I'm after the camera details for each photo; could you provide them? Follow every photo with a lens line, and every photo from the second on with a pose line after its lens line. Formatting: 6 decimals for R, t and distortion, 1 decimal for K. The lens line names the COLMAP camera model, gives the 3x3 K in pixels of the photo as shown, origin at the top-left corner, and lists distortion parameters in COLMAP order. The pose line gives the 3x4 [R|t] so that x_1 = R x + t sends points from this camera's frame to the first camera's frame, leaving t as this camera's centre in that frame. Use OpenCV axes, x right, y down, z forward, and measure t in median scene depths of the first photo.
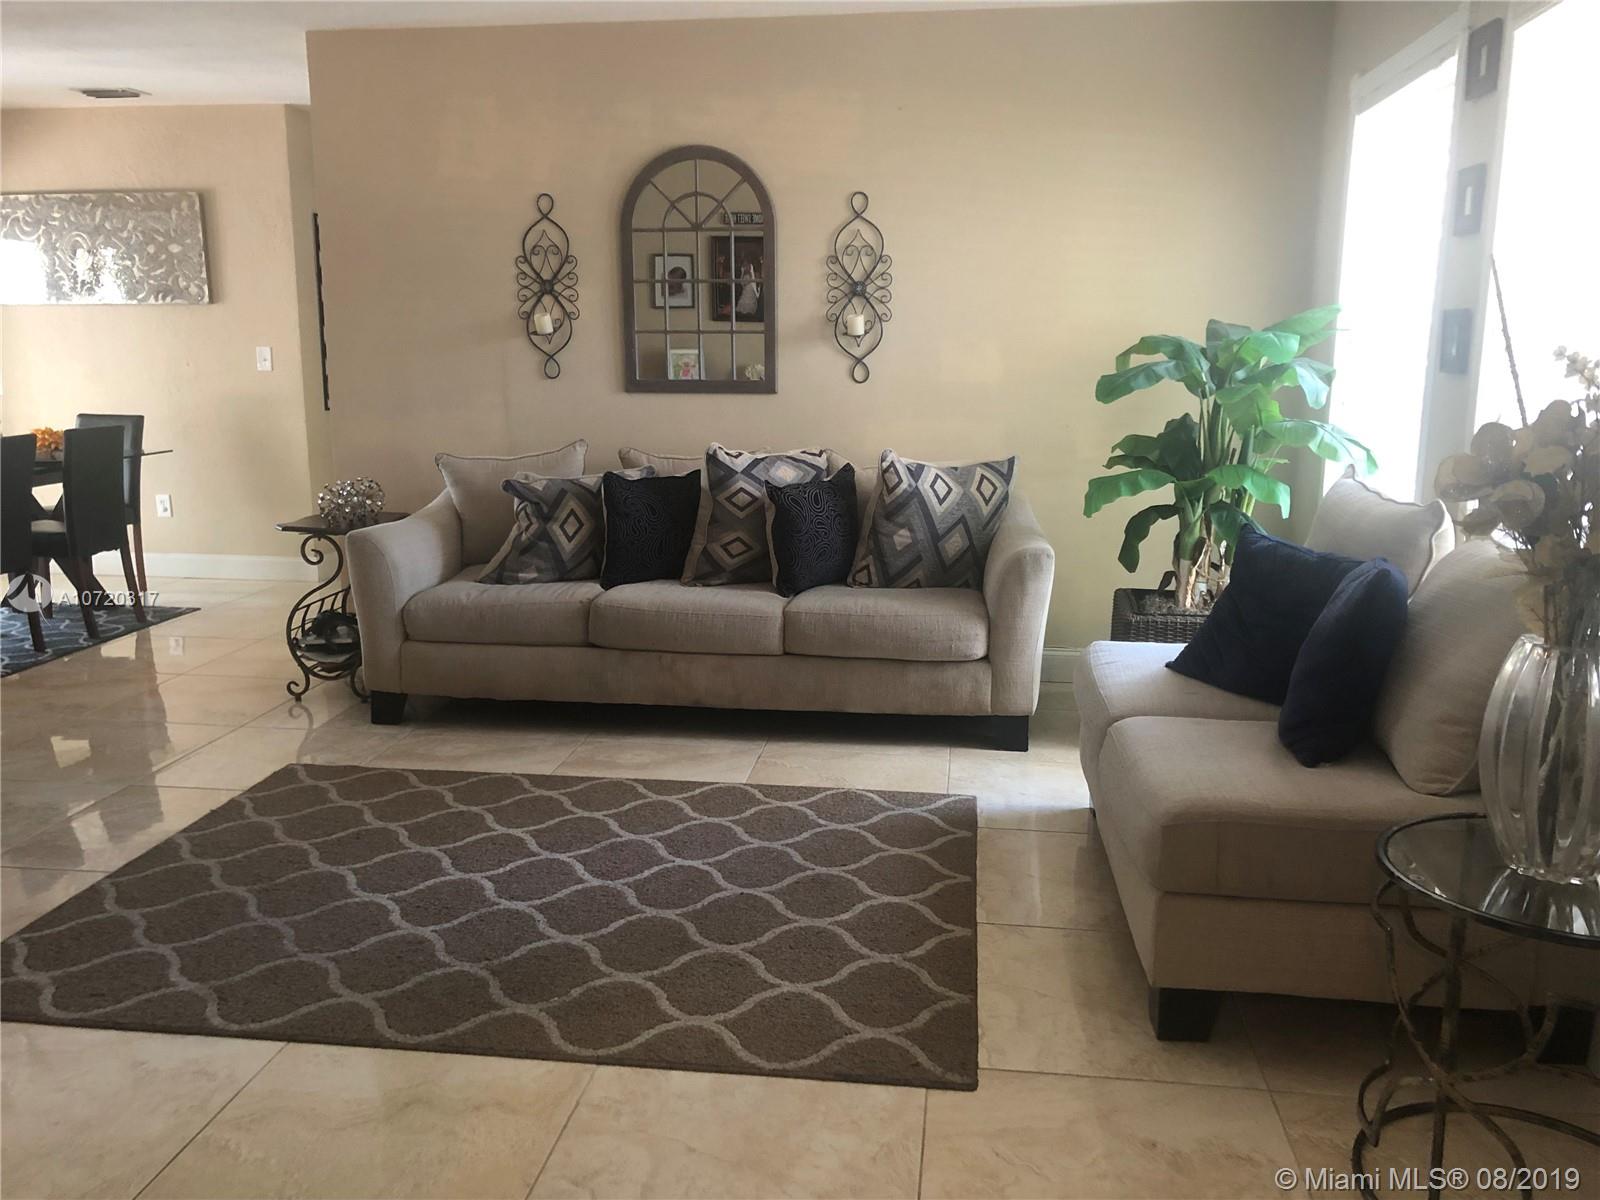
lens RADIAL K [[1388.0, 0, 792.0], [0, 1388.0, 595.9], [0, 0, 1]] dist [0.043634, 0.011615]
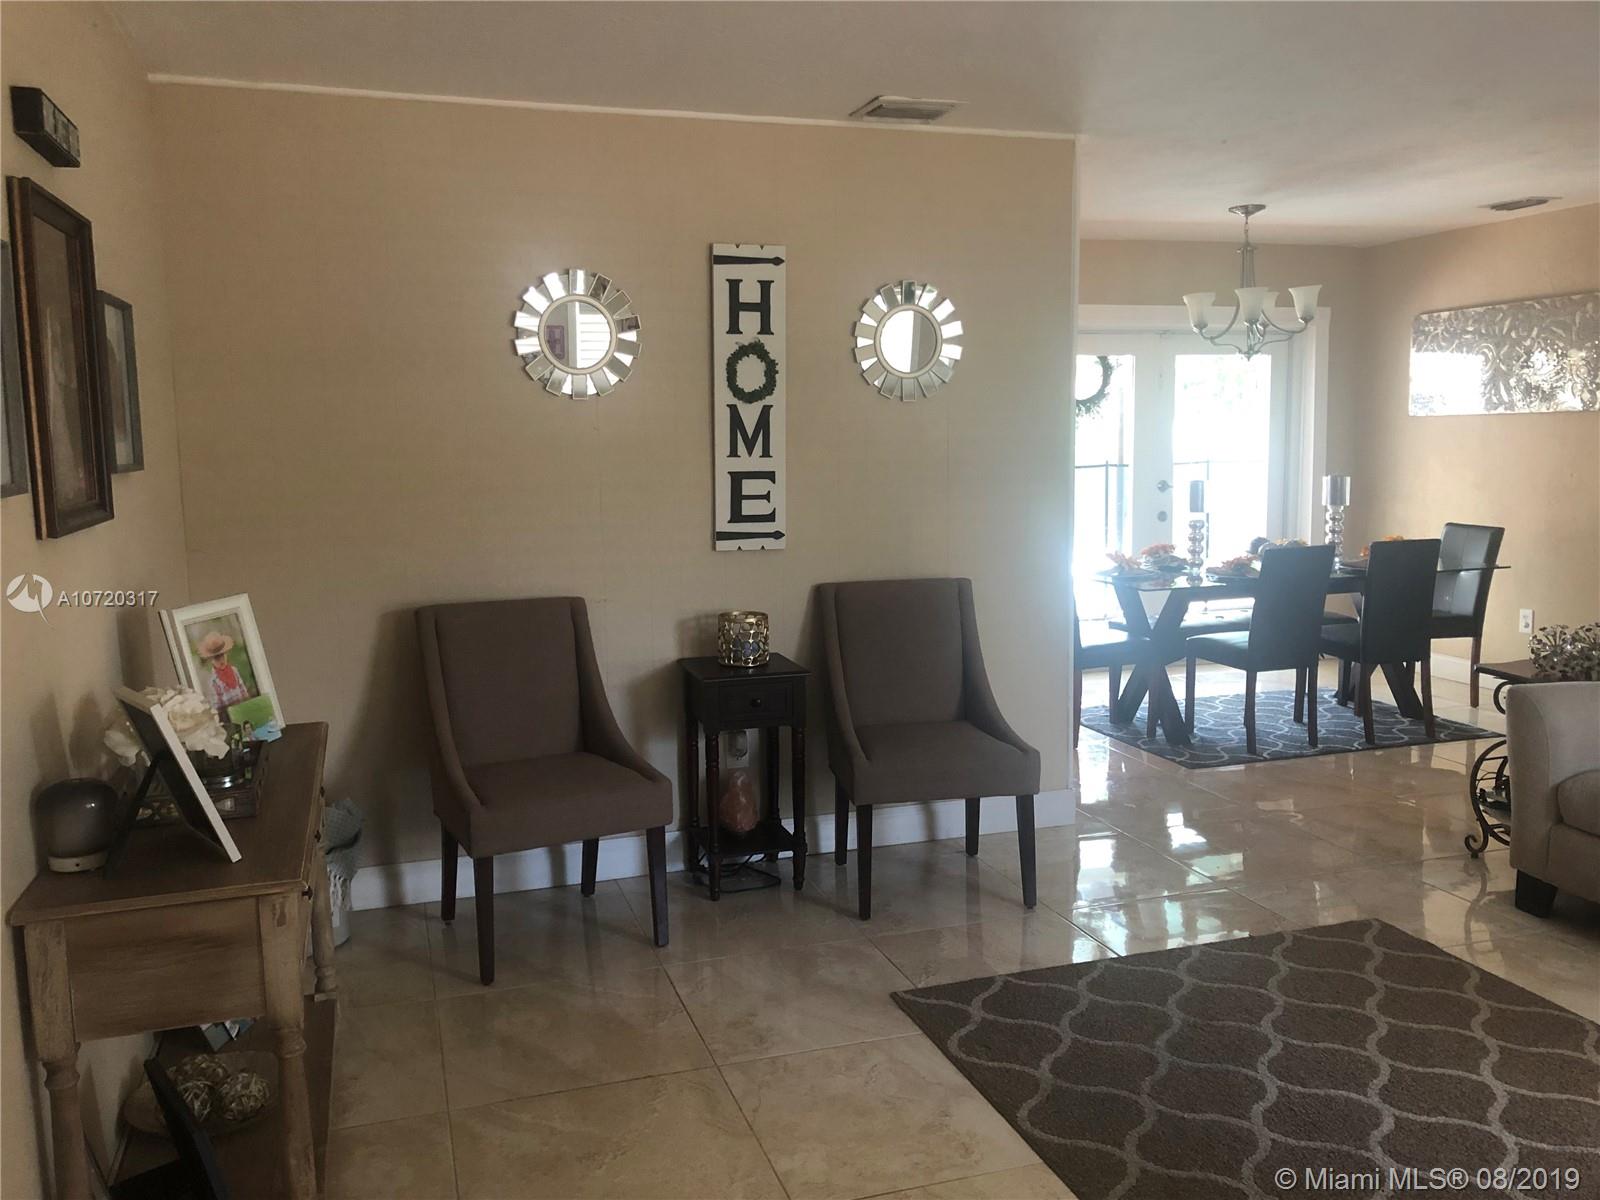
lens RADIAL K [[1388.0, 0, 795.8], [0, 1388.0, 601.8], [0, 0, 1]] dist [0.043634, 0.011615]
pose [[0.419993, 0.115379, -0.900163, 0.305630], [-0.151407, 0.986892, 0.055854, -0.085077], [0.894809, 0.112833, 0.431957, 0.217667]]
